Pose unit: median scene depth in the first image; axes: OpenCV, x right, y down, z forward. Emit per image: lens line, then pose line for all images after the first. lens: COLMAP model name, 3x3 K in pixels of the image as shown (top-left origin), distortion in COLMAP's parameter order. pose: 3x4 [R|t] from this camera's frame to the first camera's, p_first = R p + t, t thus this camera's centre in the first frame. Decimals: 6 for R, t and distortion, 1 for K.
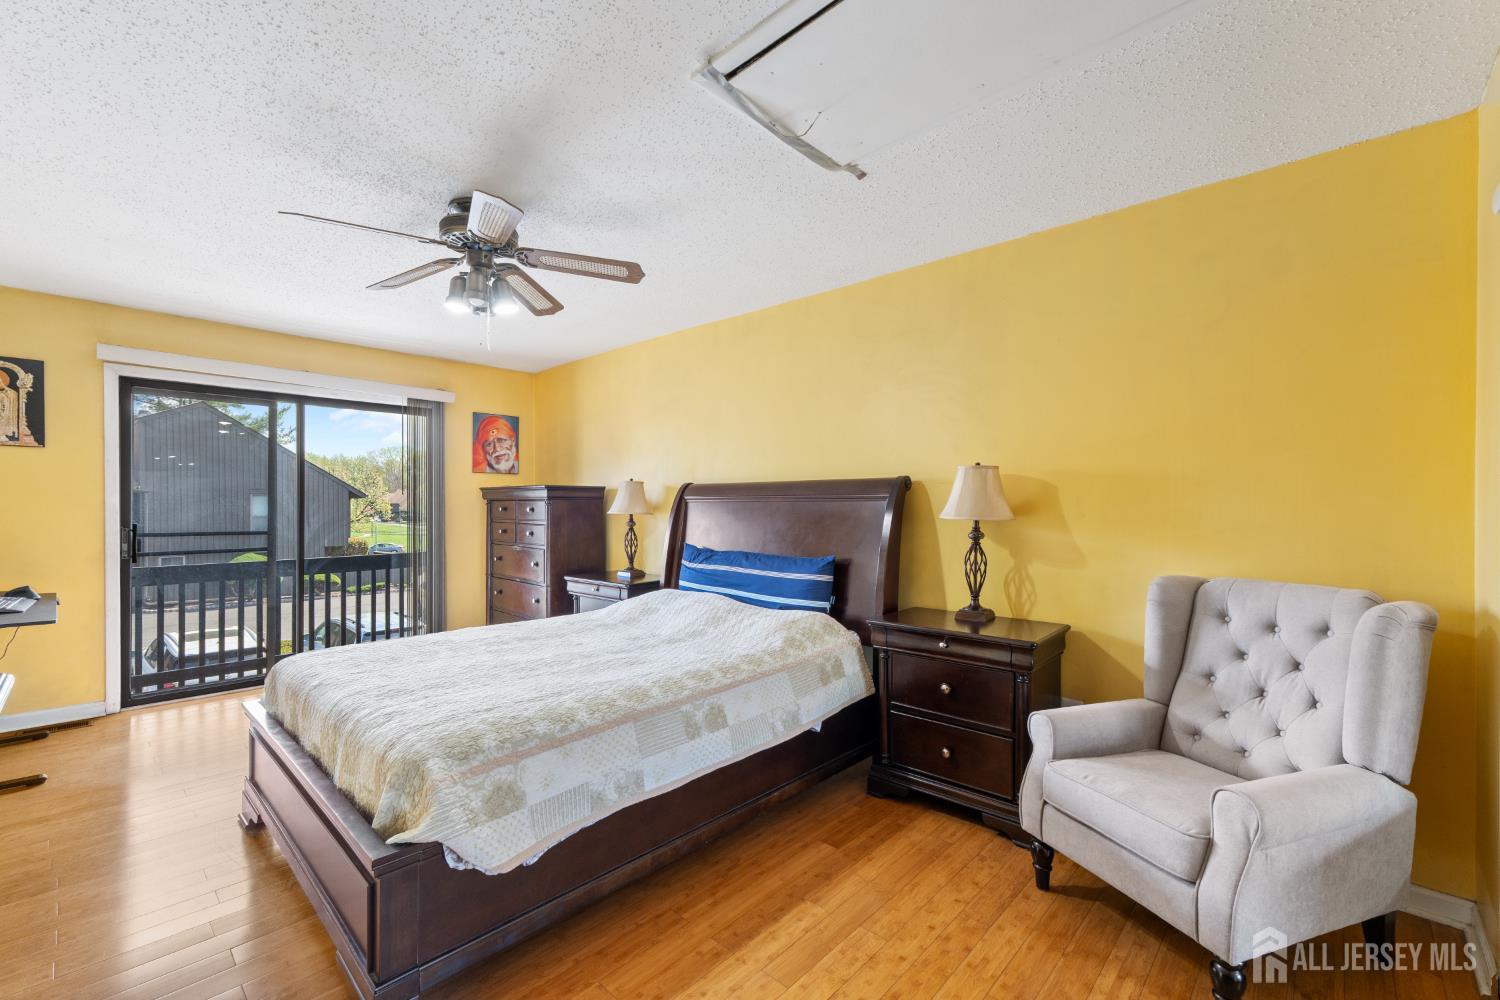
lens RADIAL K [[643.4, 0, 763.9], [0, 643.4, 499.2], [0, 0, 1]] dist [0.006798, -0.000241]
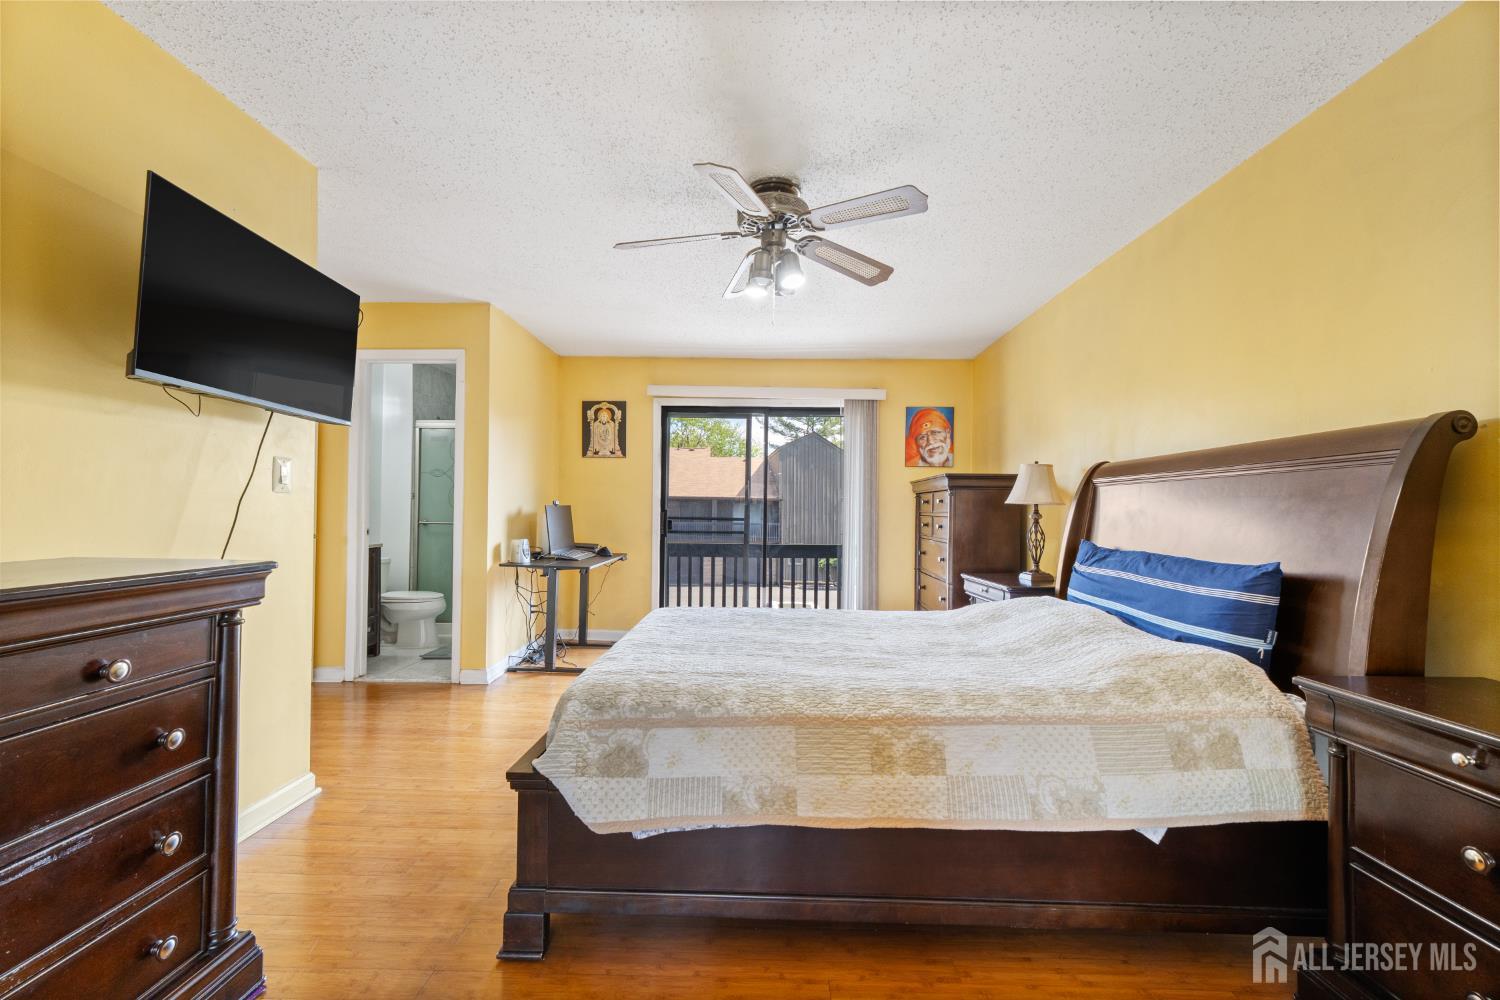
lens RADIAL K [[643.4, 0, 756.1], [0, 643.4, 498.7], [0, 0, 1]] dist [0.006798, -0.000241]
pose [[0.657322, -0.009406, -0.753551, 0.265413], [-0.004740, 0.999851, -0.016615, 0.046302], [0.753595, 0.014494, 0.657179, 0.283831]]
